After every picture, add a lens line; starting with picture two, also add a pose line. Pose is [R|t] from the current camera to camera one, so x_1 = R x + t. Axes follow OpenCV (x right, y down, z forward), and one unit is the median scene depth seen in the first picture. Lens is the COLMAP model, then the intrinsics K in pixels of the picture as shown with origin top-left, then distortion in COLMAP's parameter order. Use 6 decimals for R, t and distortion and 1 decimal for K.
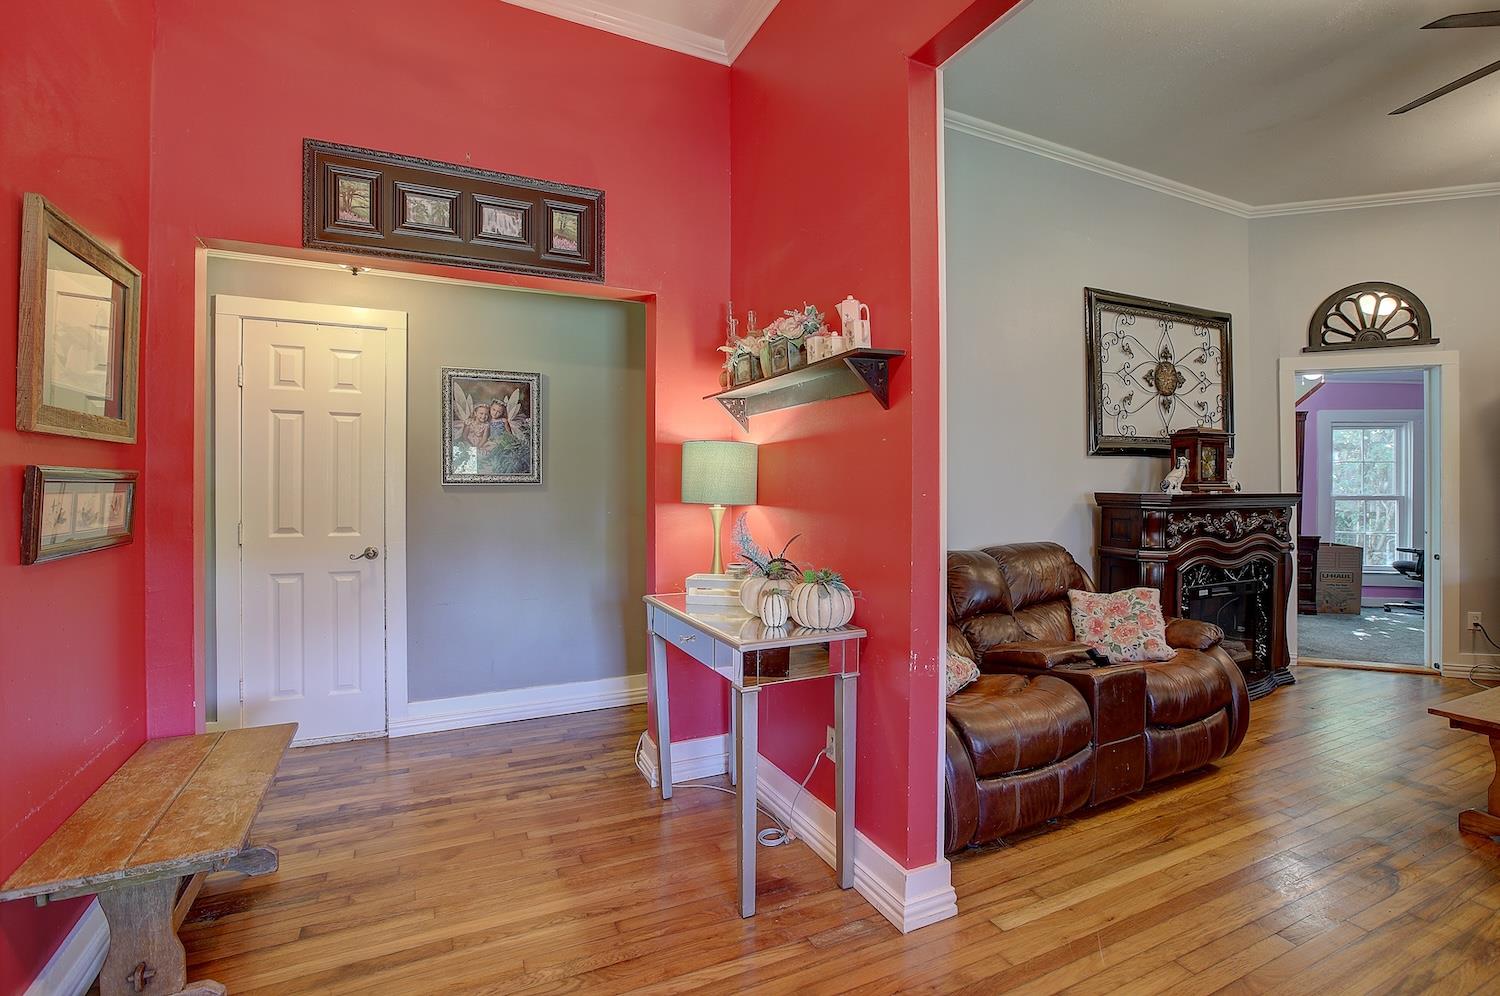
lens RADIAL K [[691.9, 0, 753.1], [0, 691.9, 491.3], [0, 0, 1]] dist [-0.045959, 0.015295]
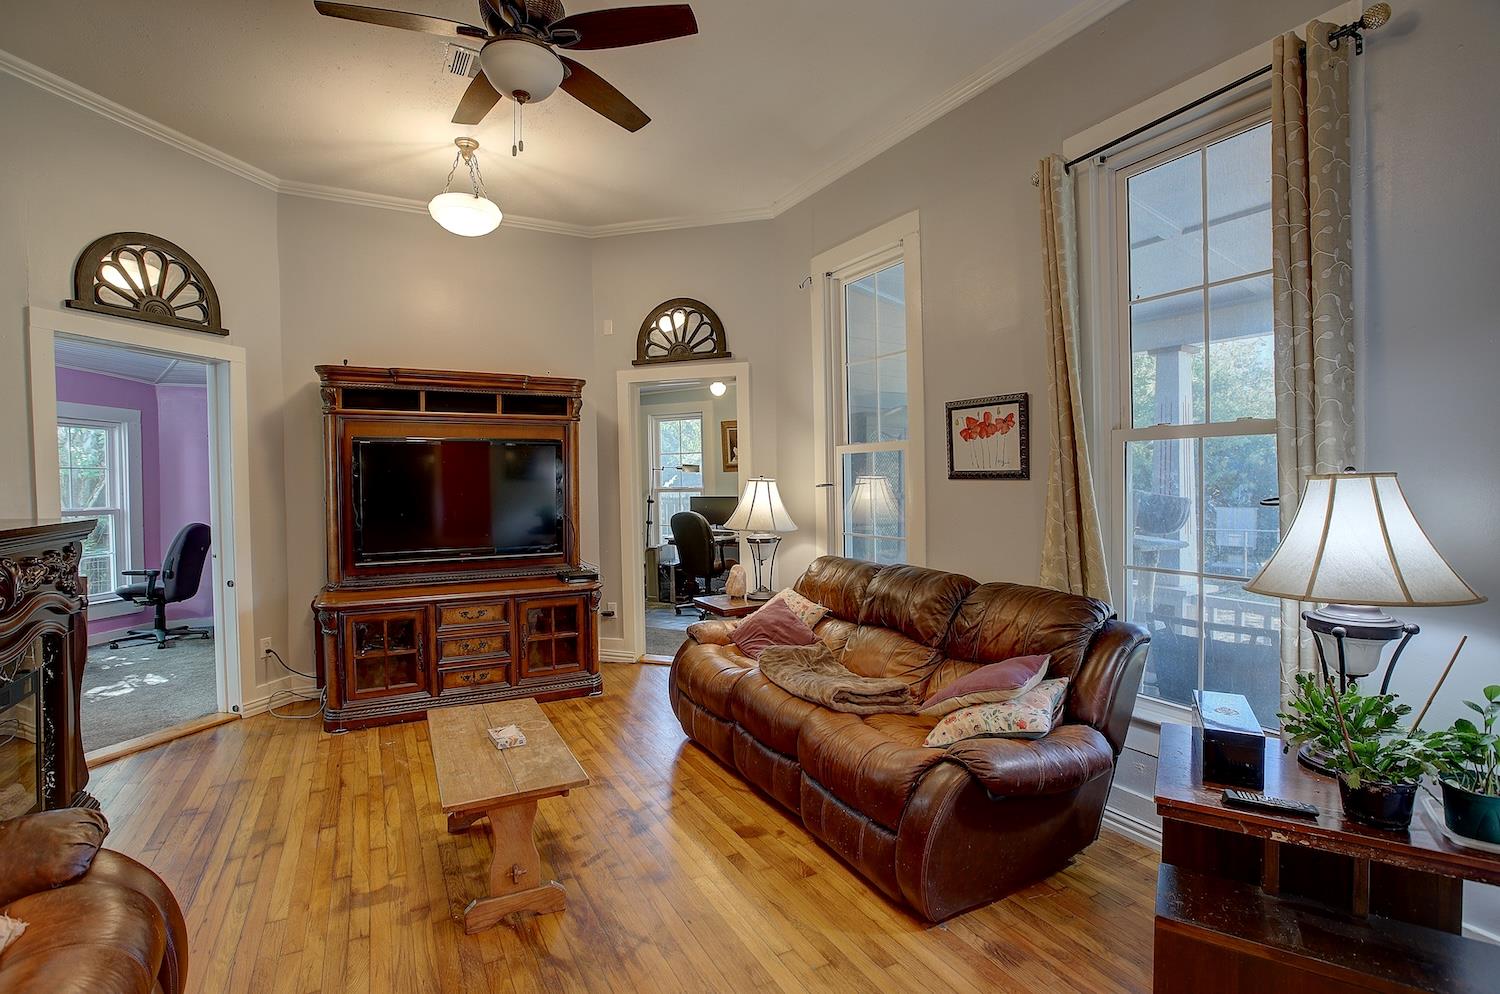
lens RADIAL K [[691.9, 0, 746.8], [0, 691.9, 492.7], [0, 0, 1]] dist [-0.045959, 0.015295]
pose [[-0.042898, -0.013980, 0.998982, 0.134194], [0.016098, 0.999763, 0.014682, -0.022429], [-0.998950, 0.016711, -0.042663, 0.403817]]
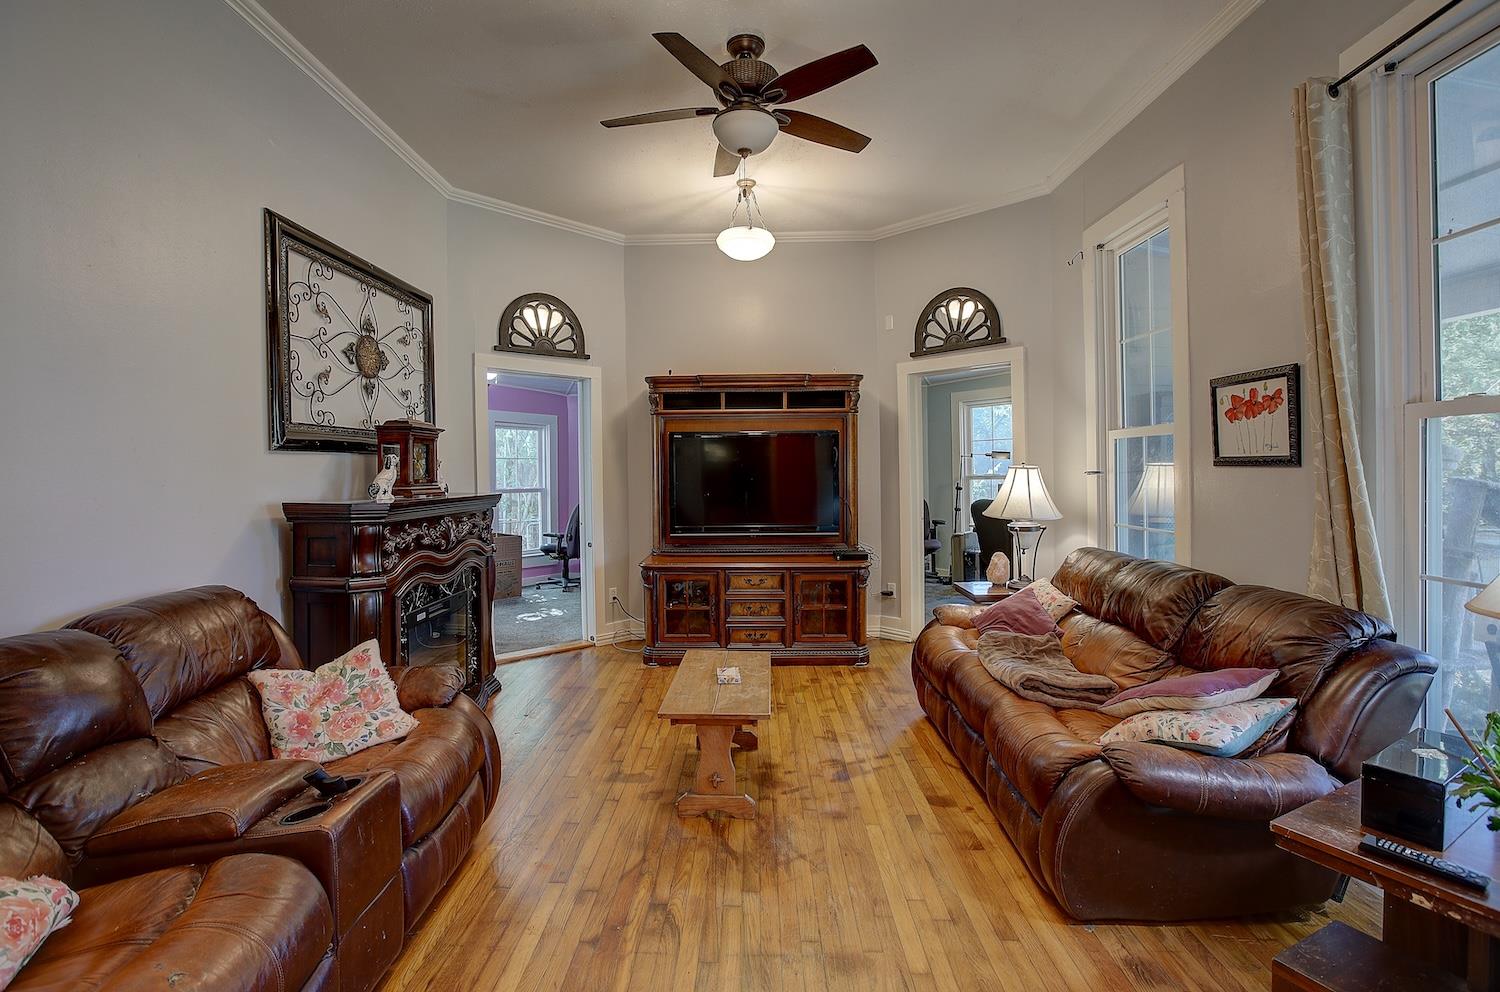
lens RADIAL K [[691.9, 0, 740.5], [0, 691.9, 479.1], [0, 0, 1]] dist [-0.045959, 0.015295]
pose [[0.454306, -0.011491, 0.890772, 0.085327], [0.012959, 0.999896, 0.006289, -0.019927], [-0.890751, 0.008686, 0.454408, 0.246947]]
